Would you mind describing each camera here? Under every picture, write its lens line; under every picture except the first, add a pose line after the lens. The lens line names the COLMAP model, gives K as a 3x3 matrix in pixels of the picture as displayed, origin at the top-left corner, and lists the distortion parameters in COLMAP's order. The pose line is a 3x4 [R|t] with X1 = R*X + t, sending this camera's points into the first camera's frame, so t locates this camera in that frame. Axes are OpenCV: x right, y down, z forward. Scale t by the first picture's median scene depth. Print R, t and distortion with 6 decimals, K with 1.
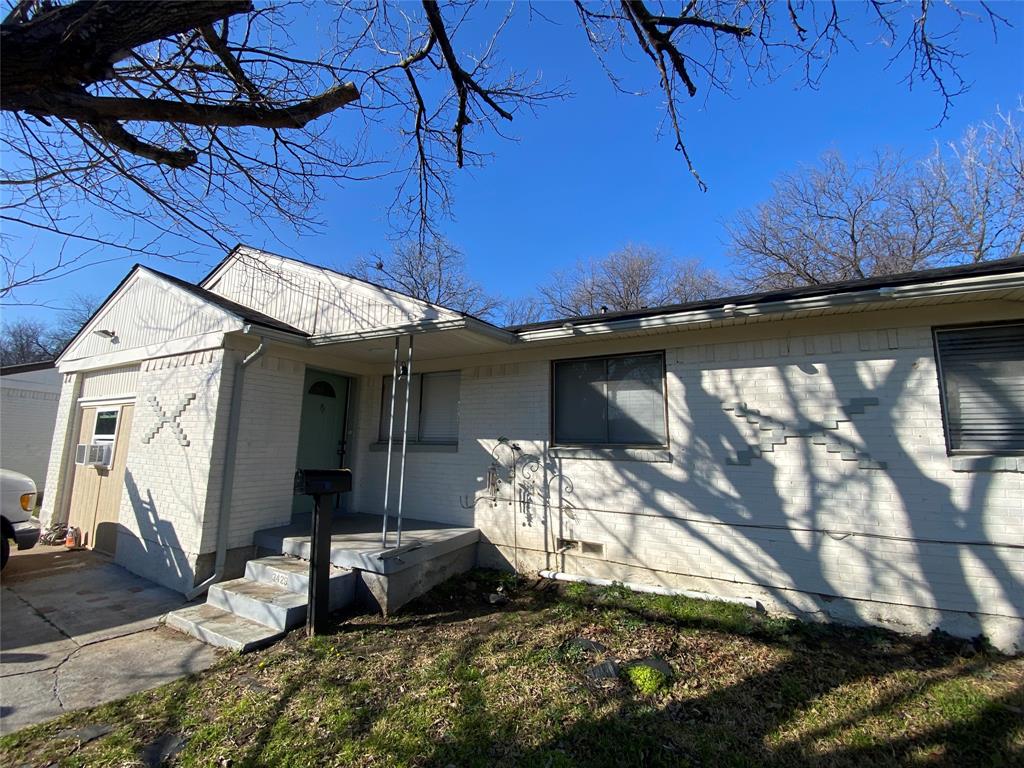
lens RADIAL K [[414.7, 0, 512.0], [0, 414.7, 384.0], [0, 0, 1]] dist [0.010651, -0.017188]
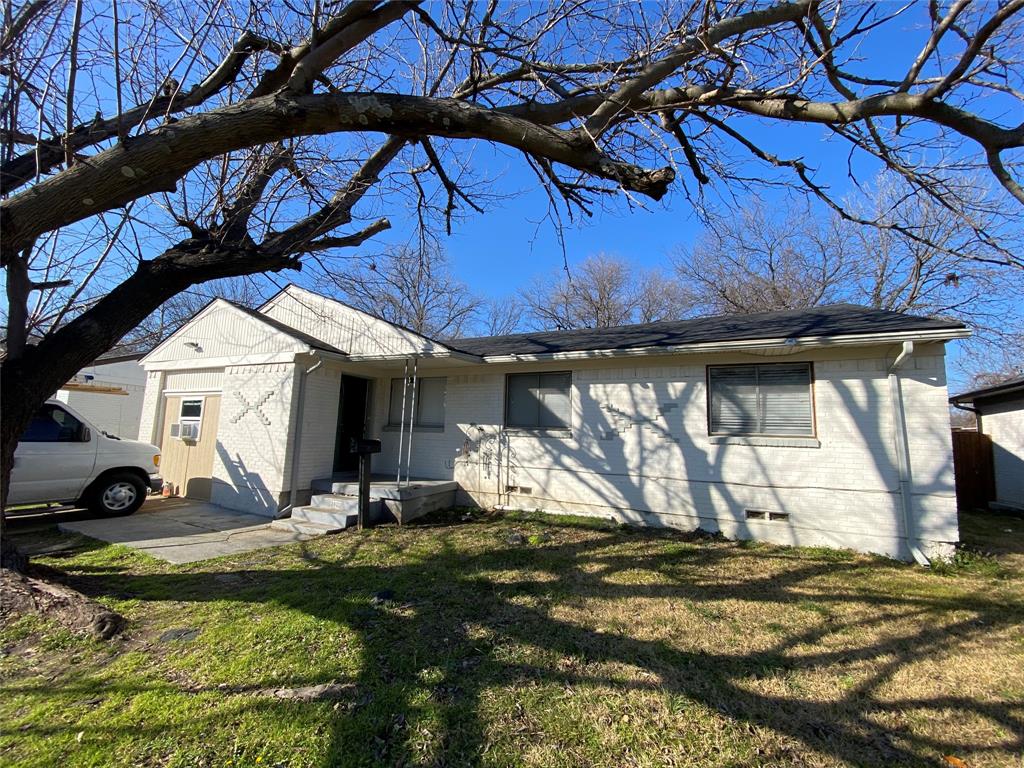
lens RADIAL K [[414.7, 0, 512.0], [0, 414.7, 384.0], [0, 0, 1]] dist [0.010651, -0.017188]
pose [[0.999337, 0.019098, 0.030999, 0.084189], [-0.019902, 0.999468, 0.025836, -0.068565], [-0.030489, -0.026436, 0.999185, -0.640314]]
